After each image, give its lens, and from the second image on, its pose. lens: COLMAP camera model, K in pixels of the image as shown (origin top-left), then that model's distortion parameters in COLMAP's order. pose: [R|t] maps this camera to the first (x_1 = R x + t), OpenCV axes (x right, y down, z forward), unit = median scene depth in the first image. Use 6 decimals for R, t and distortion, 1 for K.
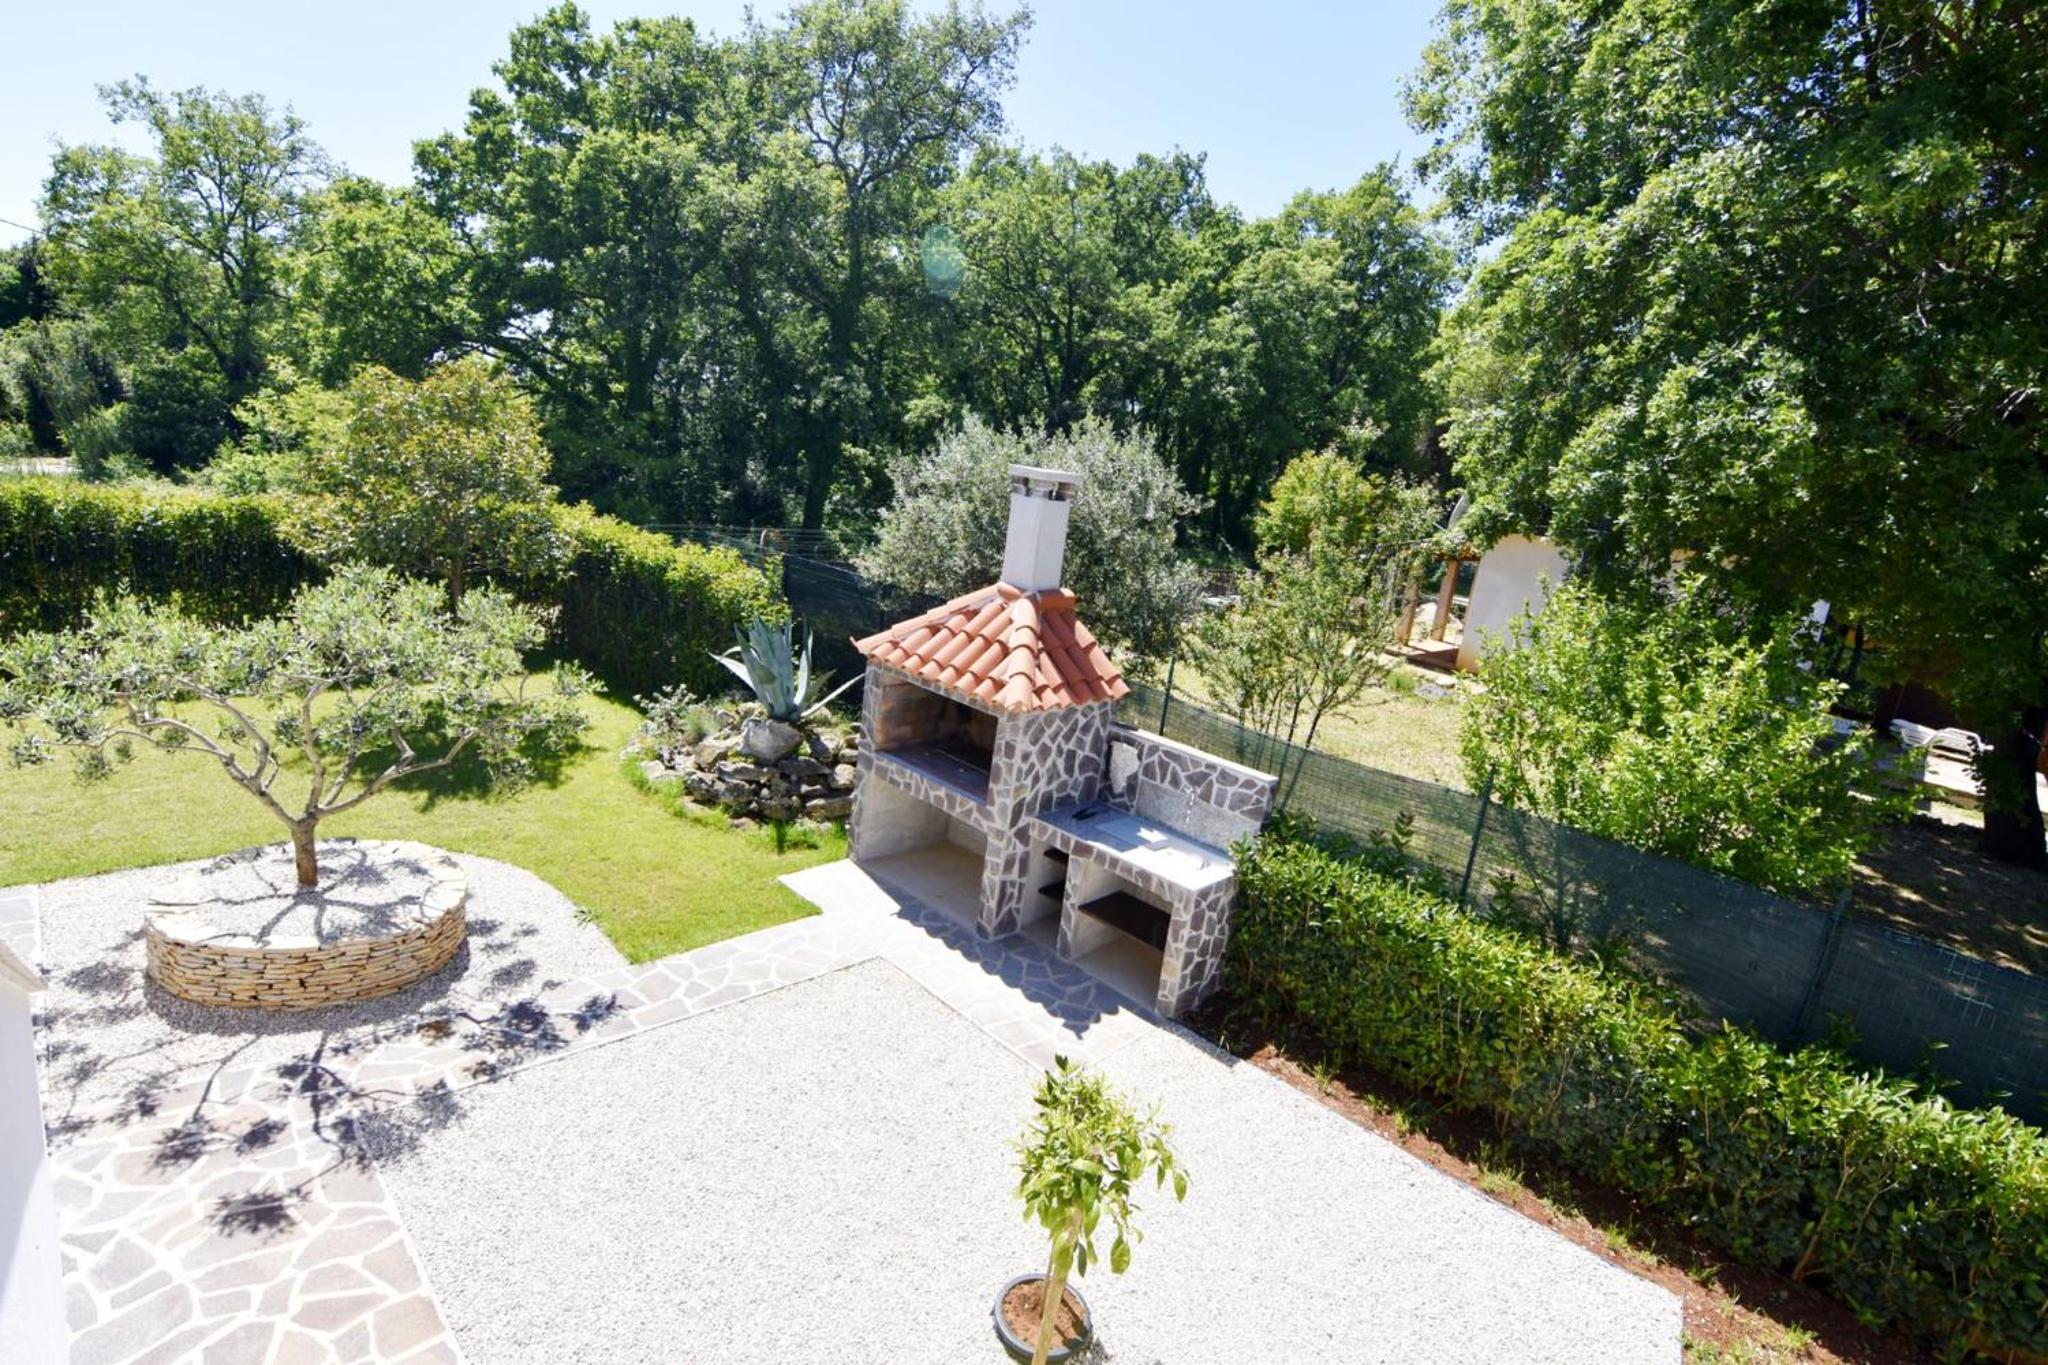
lens RADIAL K [[1006.0, 0, 1024.0], [0, 1006.0, 682.5], [0, 0, 1]] dist [-0.000966, -0.016899]
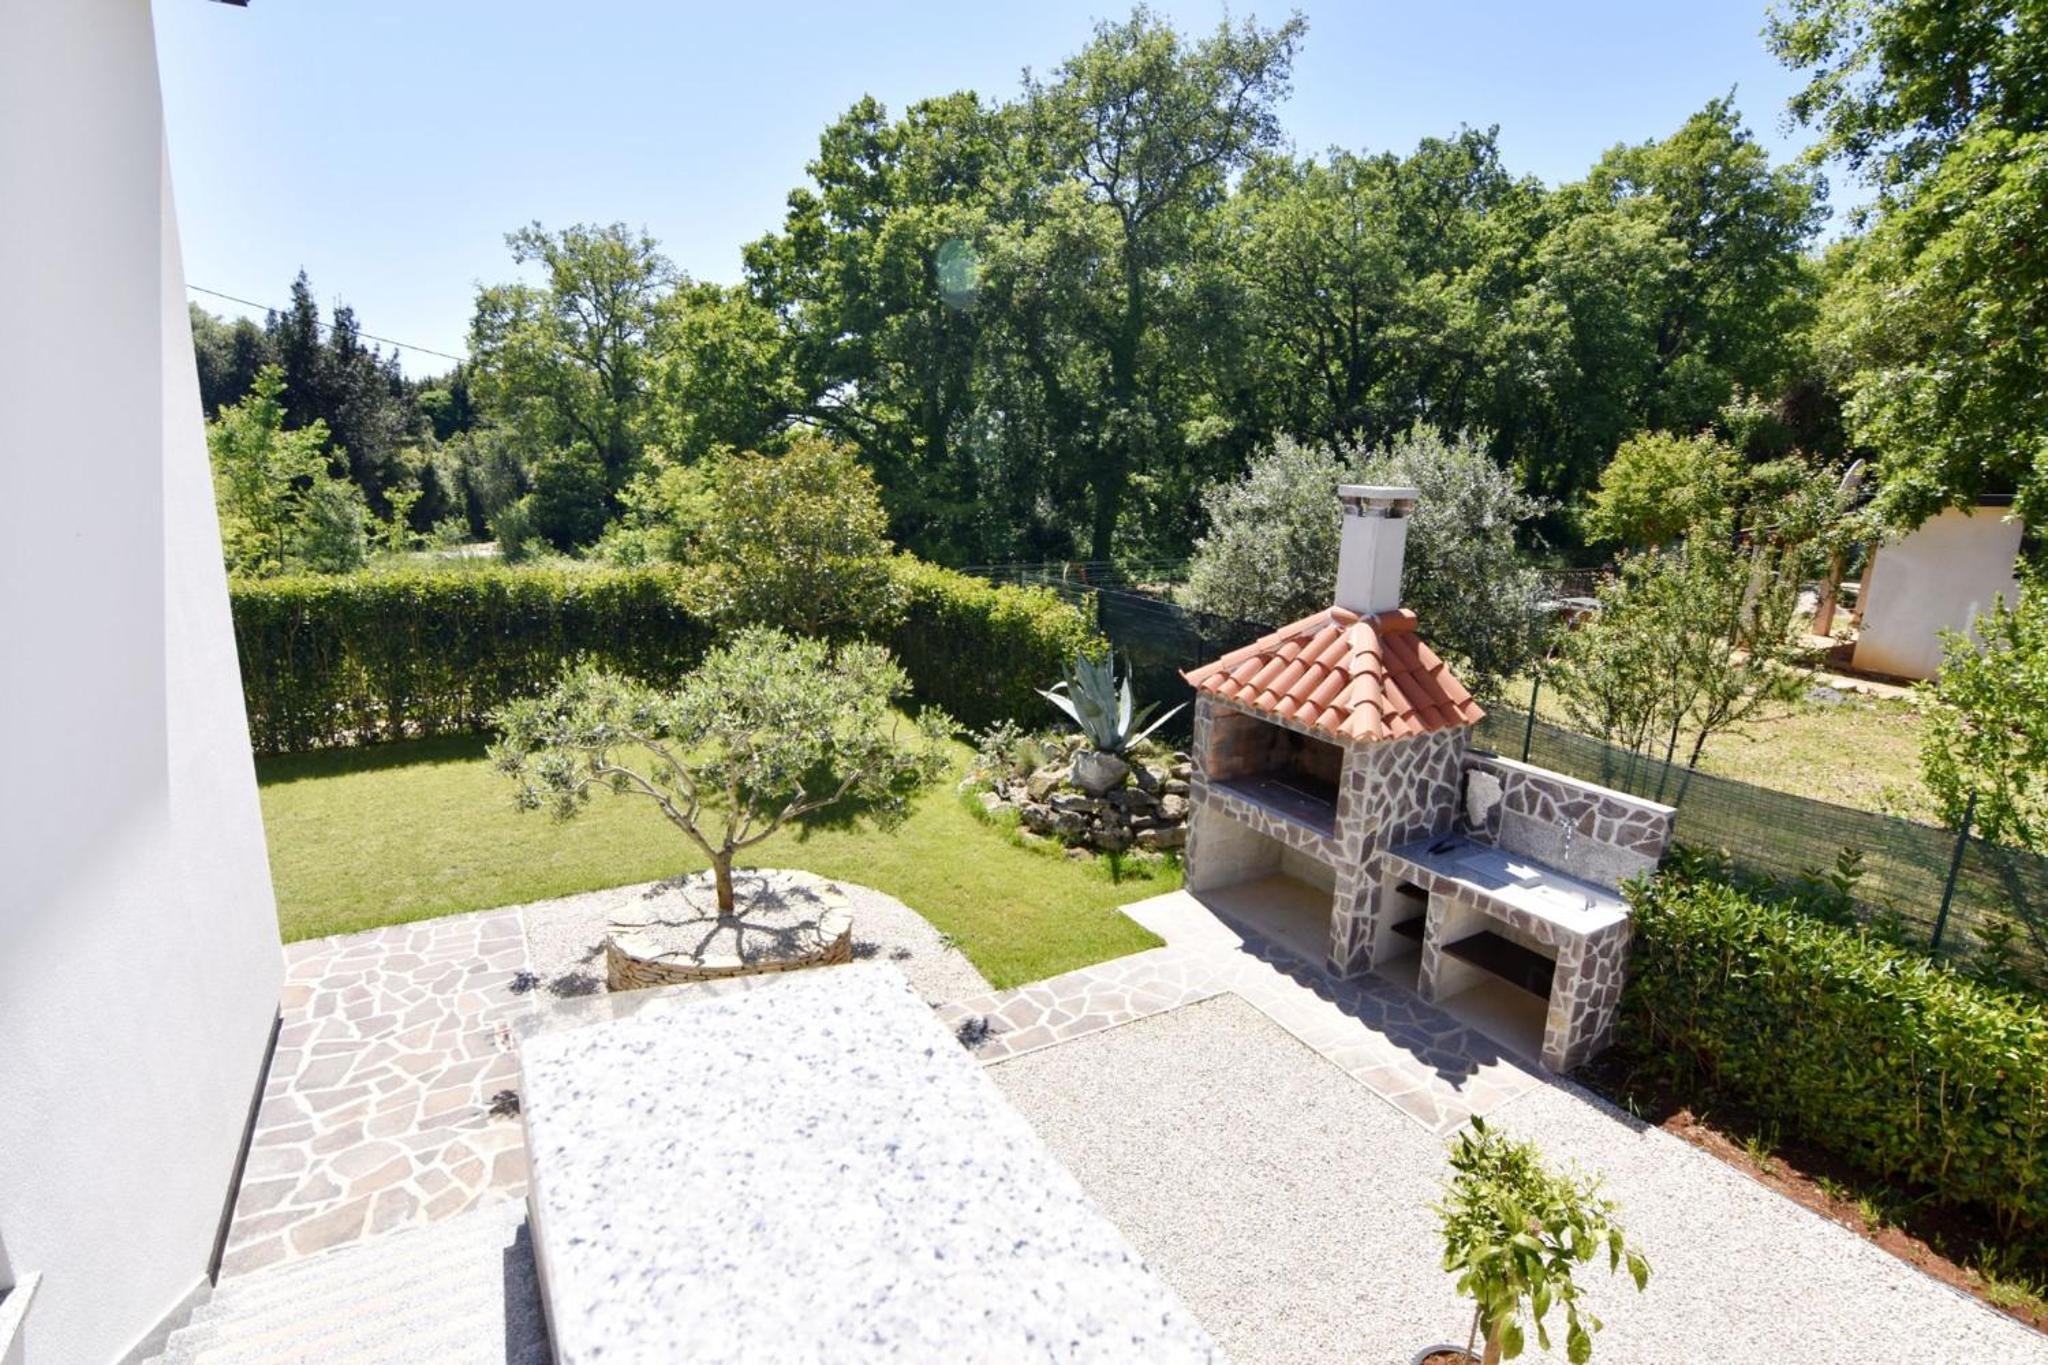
lens RADIAL K [[1001.4, 0, 1024.0], [0, 1001.4, 682.5], [0, 0, 1]] dist [-0.001558, -0.014609]
pose [[0.961441, -0.039746, -0.272123, -0.042712], [0.034185, 0.999099, -0.025149, -0.010572], [0.272877, 0.014877, 0.961934, -0.007649]]
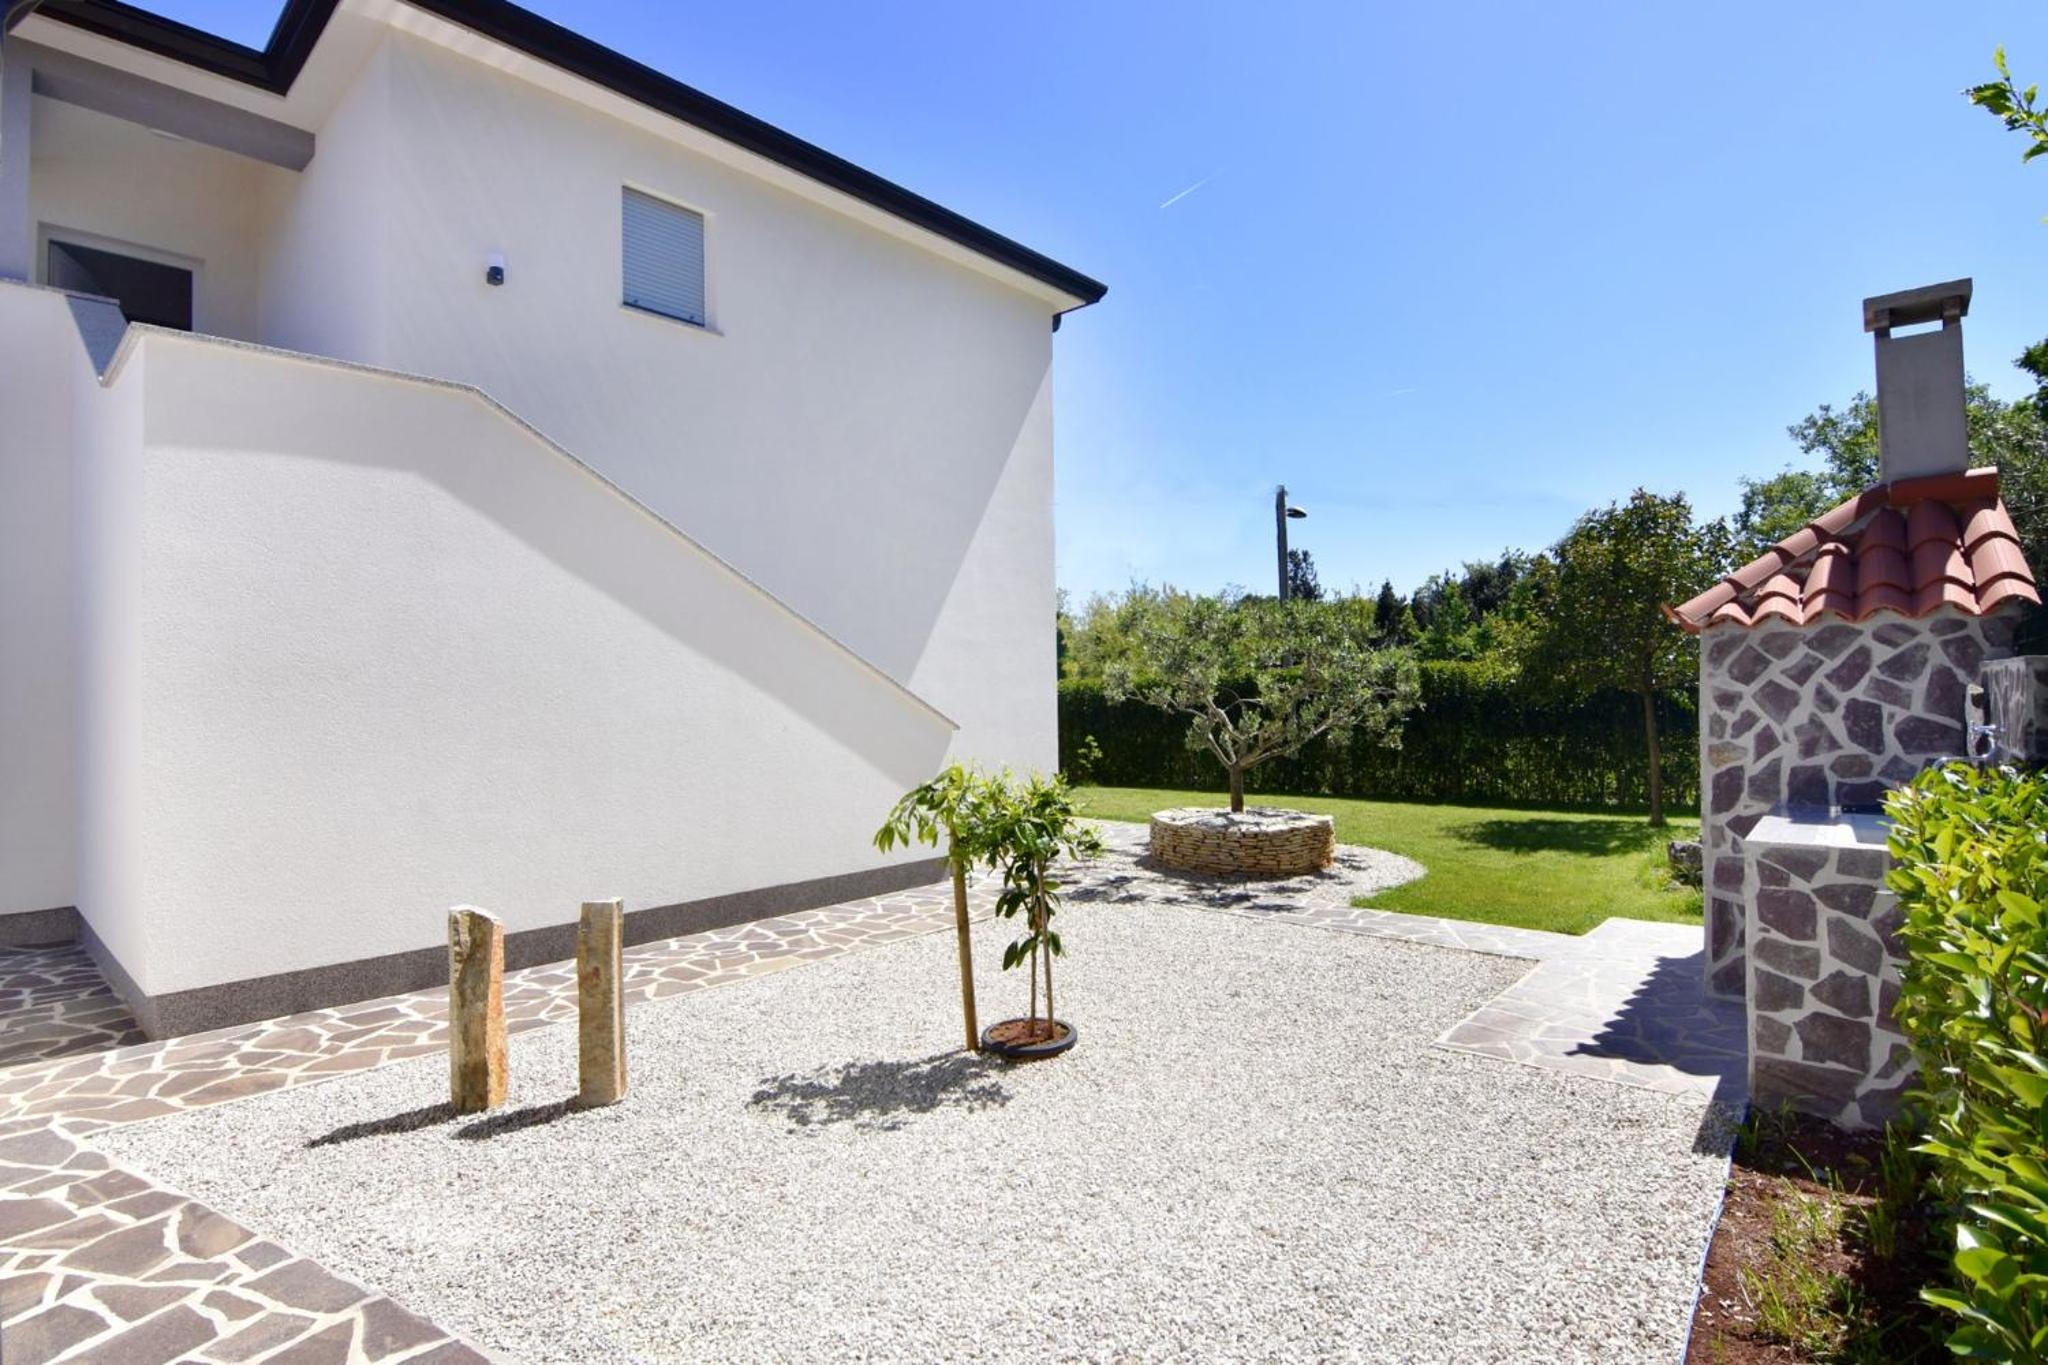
lens RADIAL K [[1001.4, 0, 1024.0], [0, 1001.4, 682.5], [0, 0, 1]] dist [-0.001558, -0.014609]
pose [[0.062148, -0.141944, -0.987922, 0.467821], [-0.201808, 0.967602, -0.151720, 0.191963], [0.977451, 0.208800, 0.031489, 0.389807]]
